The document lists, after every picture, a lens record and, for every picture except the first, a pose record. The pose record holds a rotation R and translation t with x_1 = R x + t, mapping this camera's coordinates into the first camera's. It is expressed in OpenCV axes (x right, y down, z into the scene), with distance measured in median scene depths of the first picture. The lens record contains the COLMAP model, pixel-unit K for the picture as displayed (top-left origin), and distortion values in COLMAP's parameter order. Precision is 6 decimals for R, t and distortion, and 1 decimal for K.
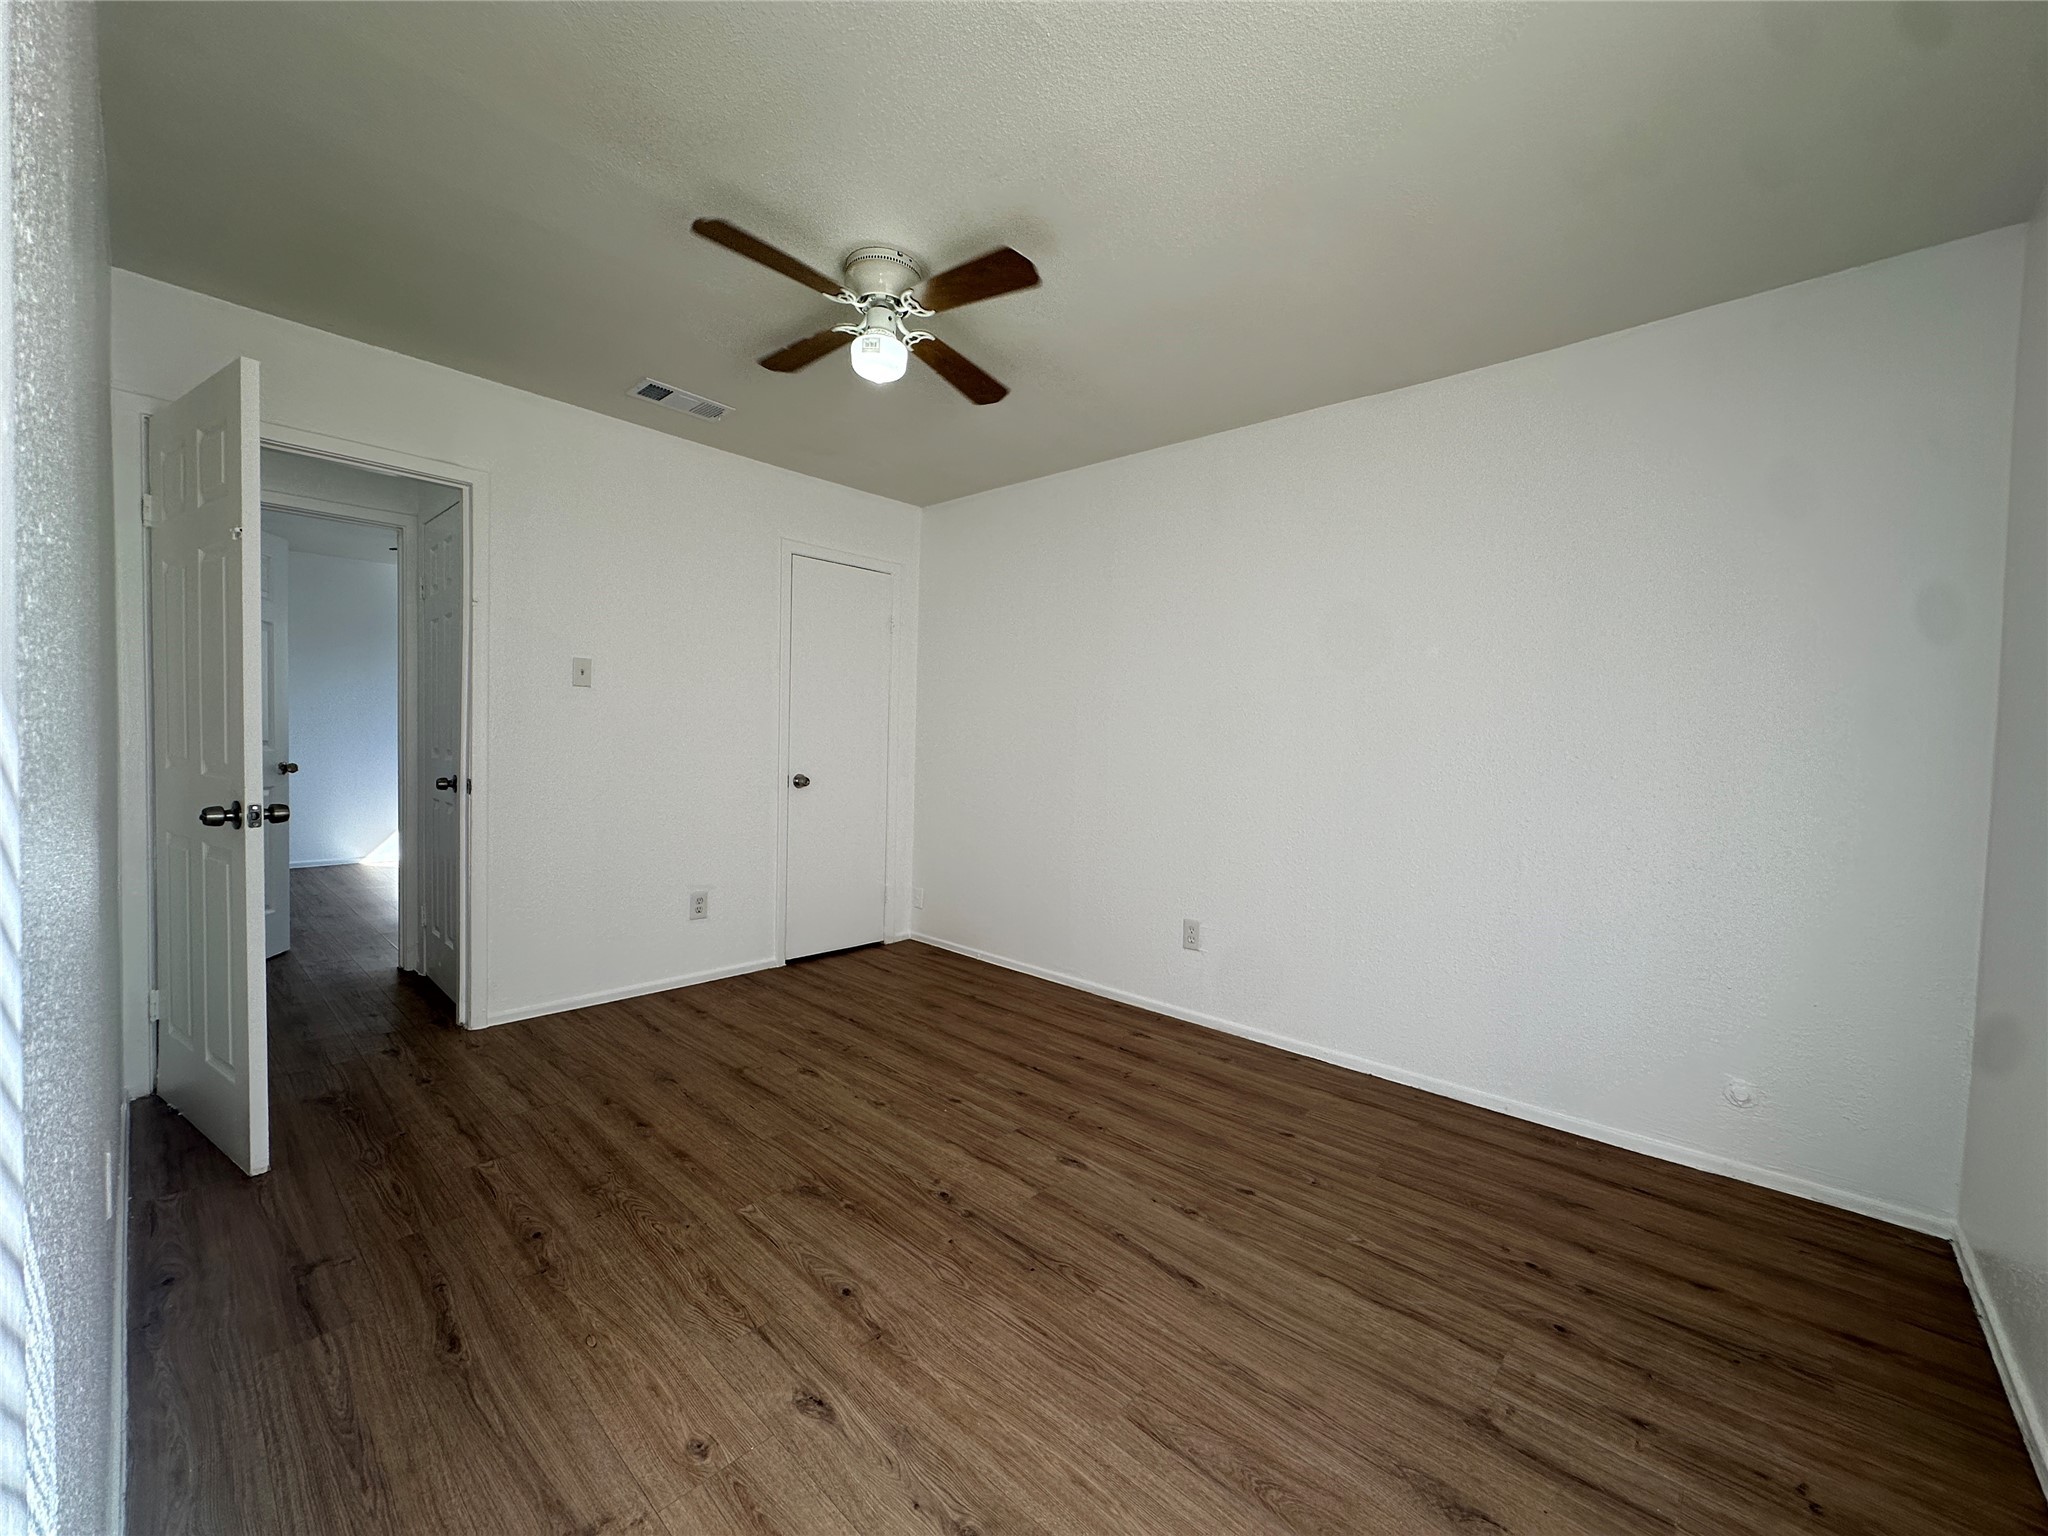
lens RADIAL K [[820.6, 0, 1013.4], [0, 820.6, 775.9], [0, 0, 1]] dist [-0.001046, 0.000561]
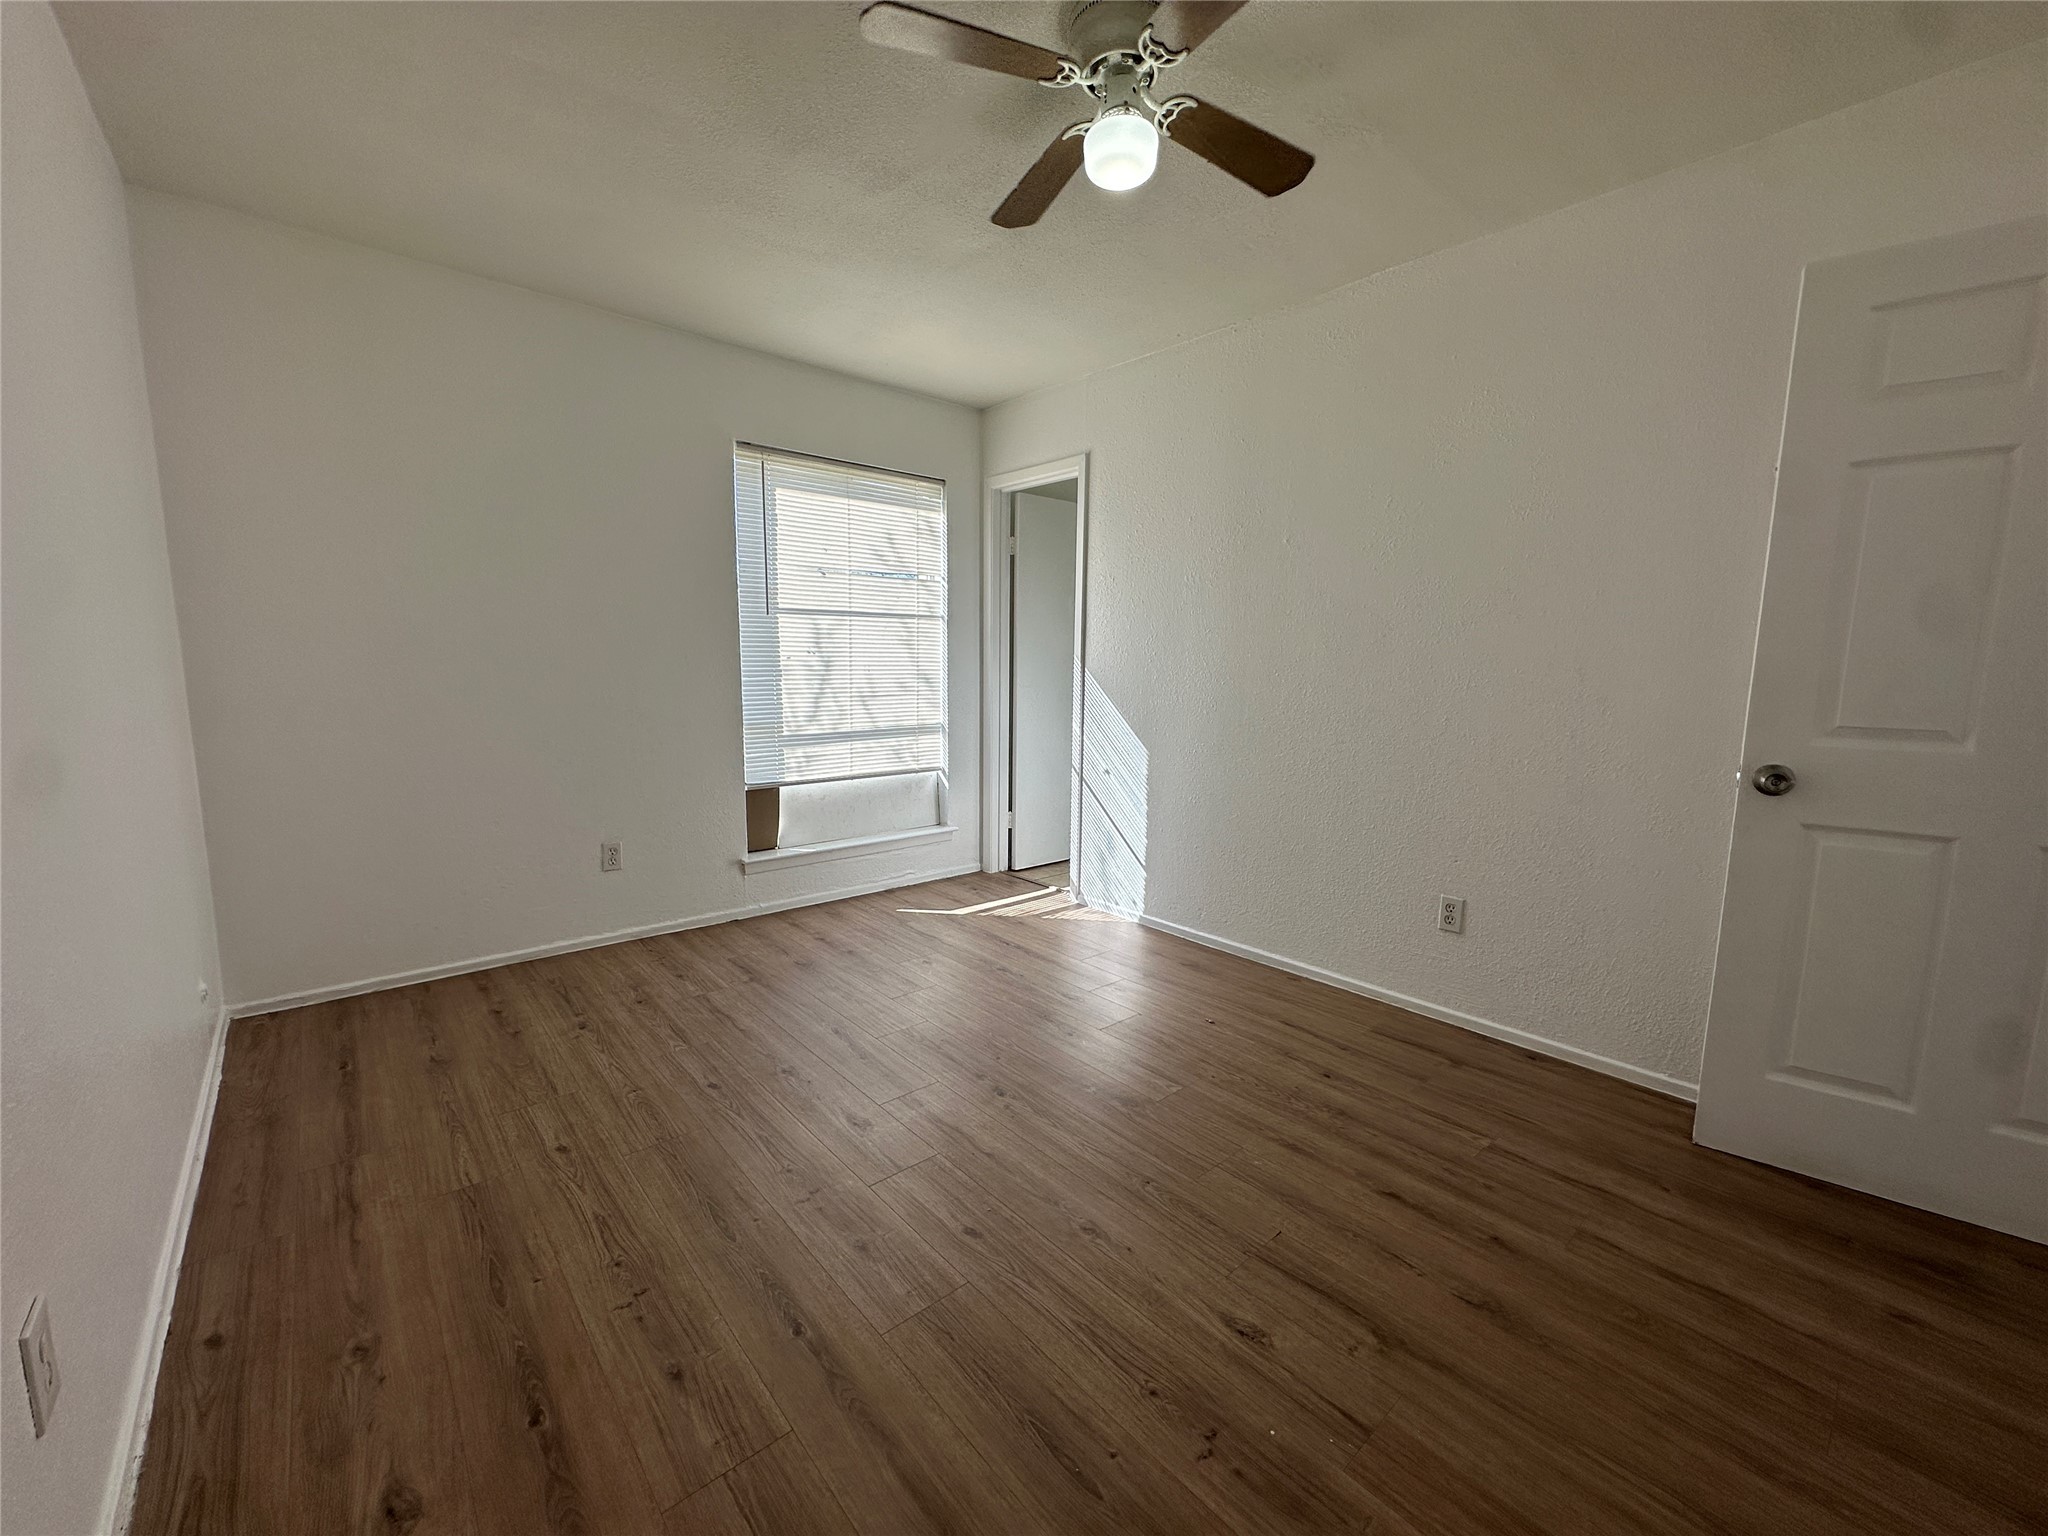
lens RADIAL K [[820.6, 0, 1031.6], [0, 820.6, 770.7], [0, 0, 1]] dist [-0.001046, 0.000561]
pose [[-0.995249, -0.054557, 0.080637, -0.159205], [-0.039425, 0.983138, 0.178562, -0.080639], [-0.089019, 0.174535, -0.980619, 1.679735]]
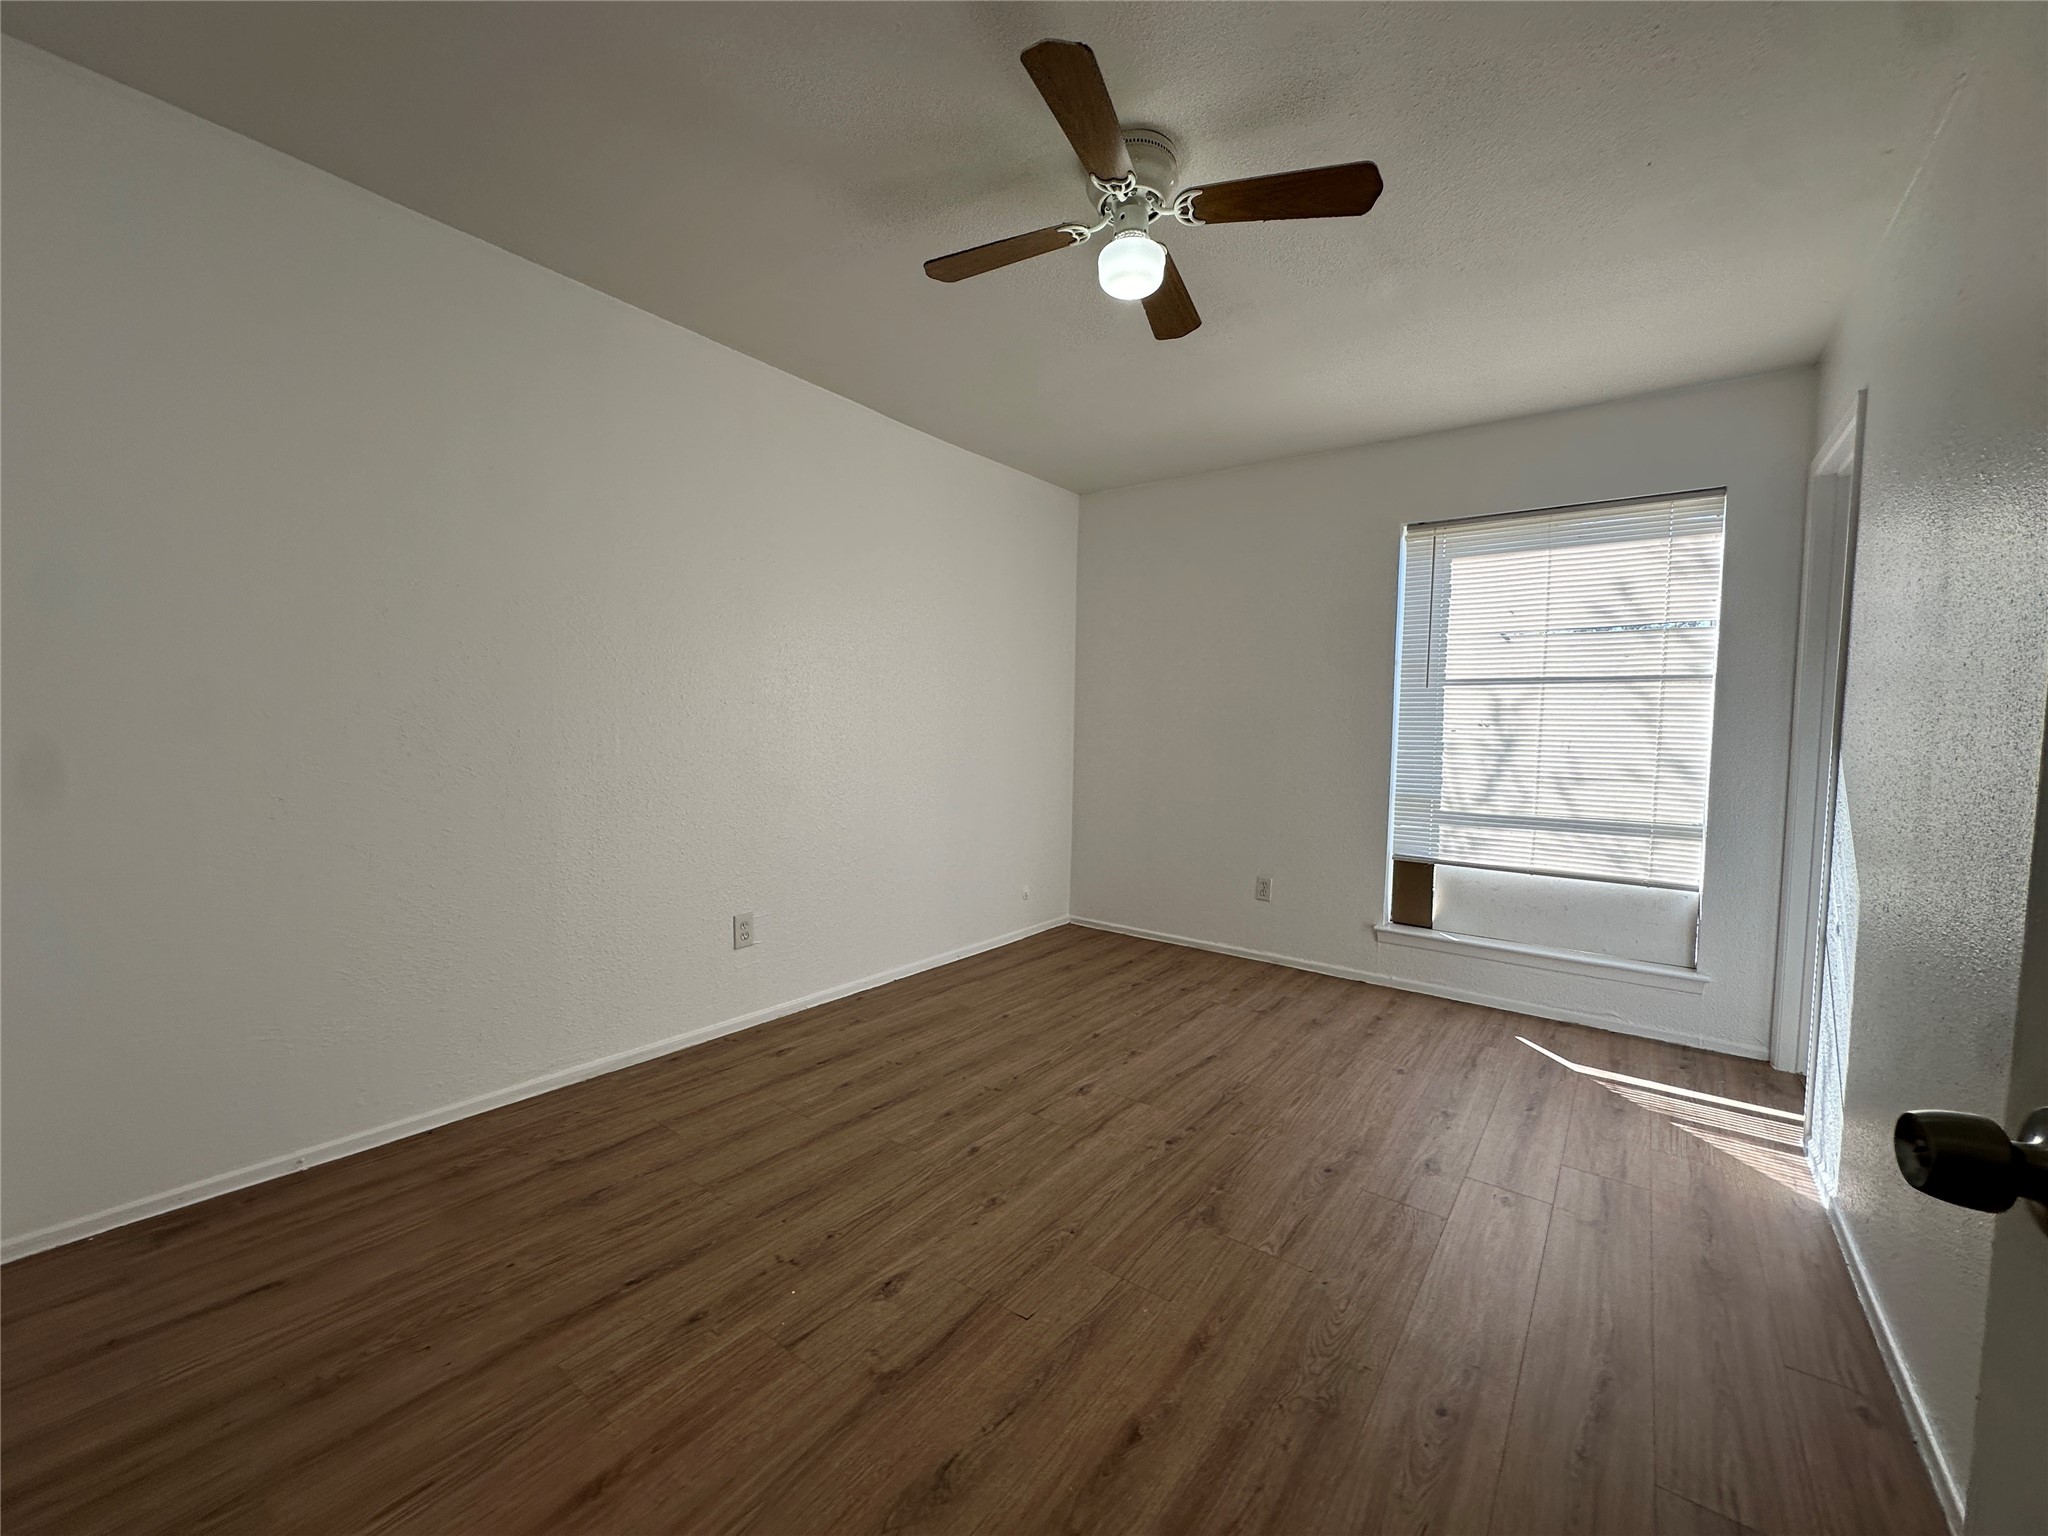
lens RADIAL K [[820.6, 0, 1023.0], [0, 820.6, 777.1], [0, 0, 1]] dist [-0.001046, 0.000561]
pose [[-0.106722, -0.094223, 0.989814, -0.938652], [0.017891, 0.995157, 0.096661, -0.071025], [-0.994128, 0.028025, -0.104519, 1.104918]]
